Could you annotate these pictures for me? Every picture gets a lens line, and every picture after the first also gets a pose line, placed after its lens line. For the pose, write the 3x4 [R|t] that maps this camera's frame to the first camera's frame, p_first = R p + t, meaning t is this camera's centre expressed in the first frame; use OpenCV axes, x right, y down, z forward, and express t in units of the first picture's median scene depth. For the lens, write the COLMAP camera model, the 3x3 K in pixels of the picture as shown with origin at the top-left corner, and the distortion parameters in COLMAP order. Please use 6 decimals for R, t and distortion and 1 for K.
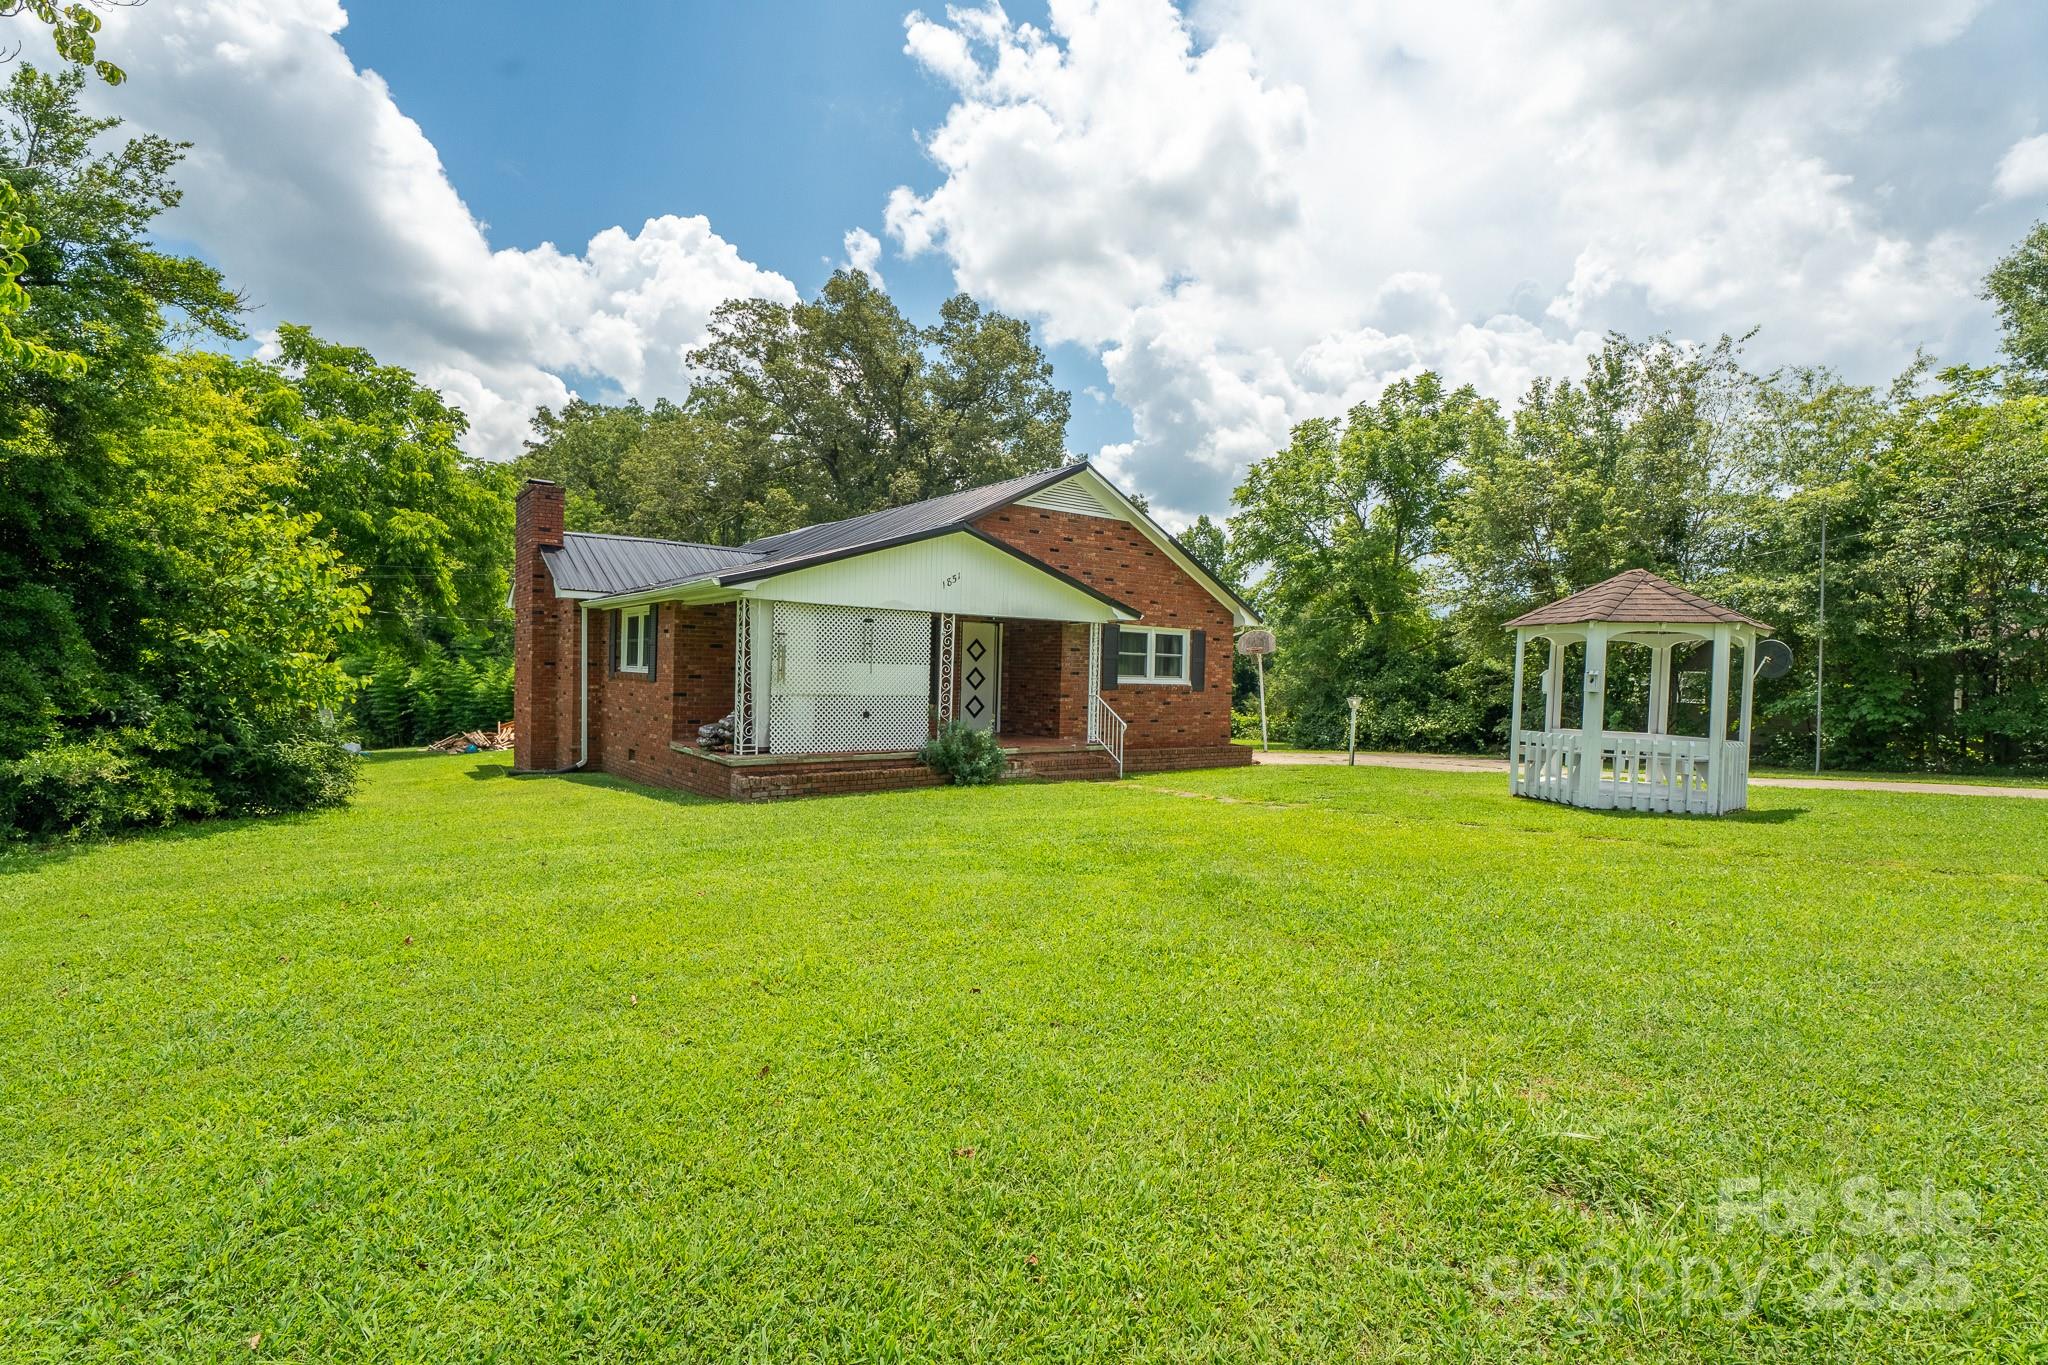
lens RADIAL K [[930.3, 0, 1023.2], [0, 930.3, 688.7], [0, 0, 1]] dist [0.002088, 0.001032]
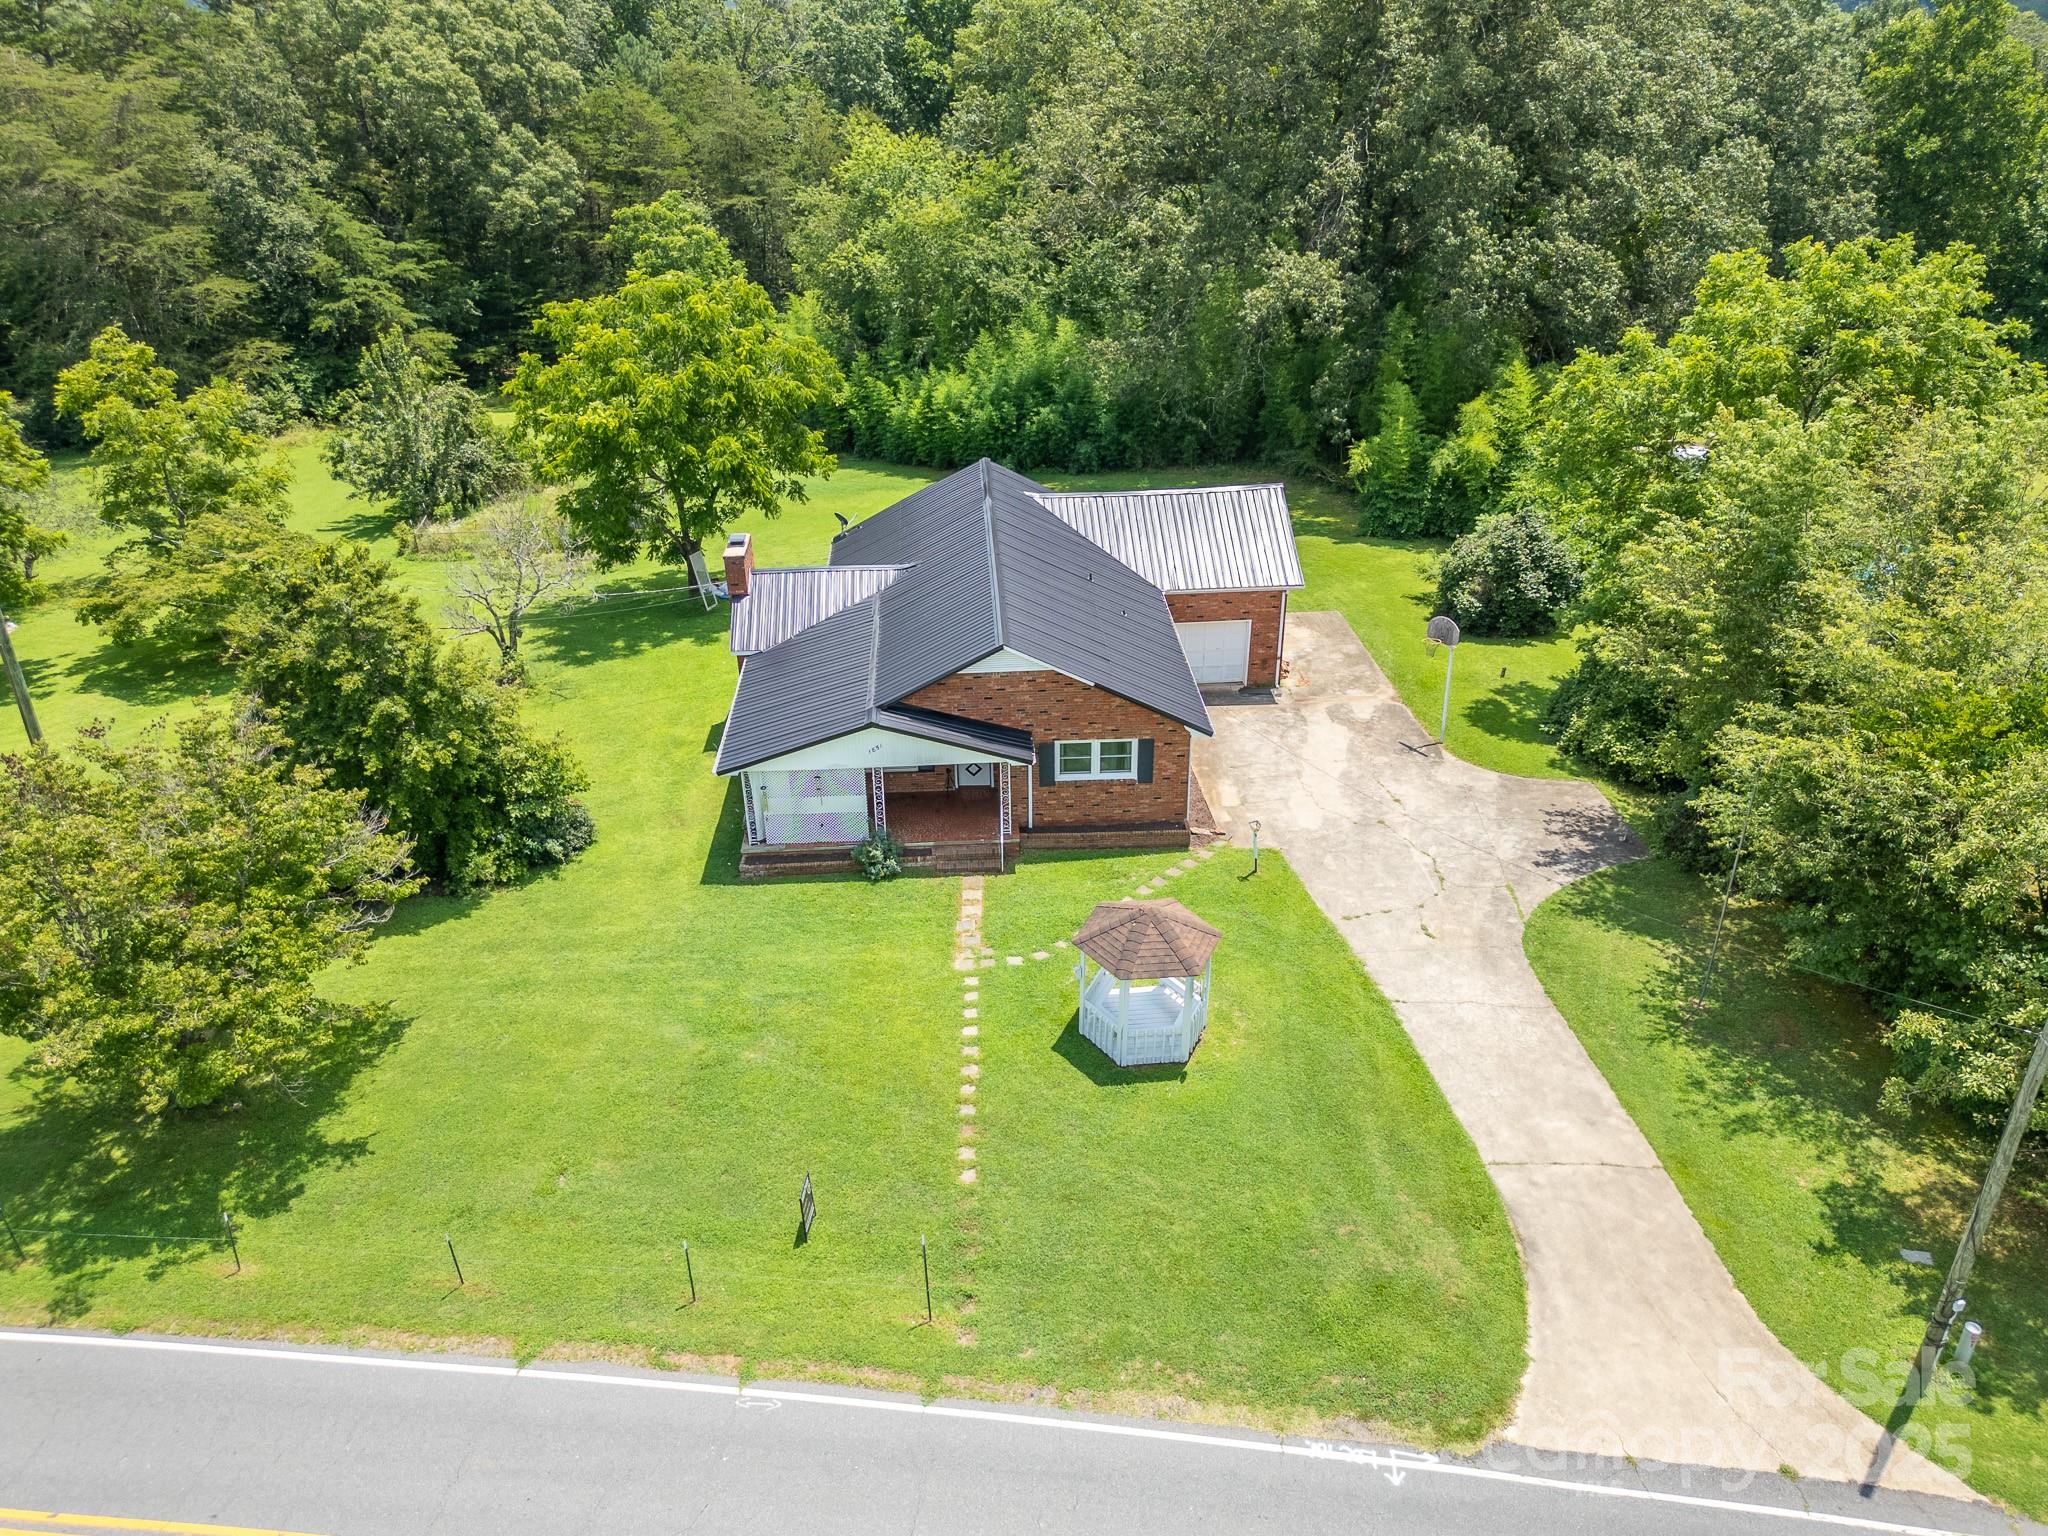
lens RADIAL K [[1453.8, 0, 1018.1], [0, 1453.8, 767.7], [0, 0, 1]] dist [0.059531, -0.054138]
pose [[0.819811, 0.237625, -0.521002, 1.146557], [0.025775, 0.893601, 0.448122, -0.965523], [0.572053, -0.380804, 0.726459, -0.534069]]
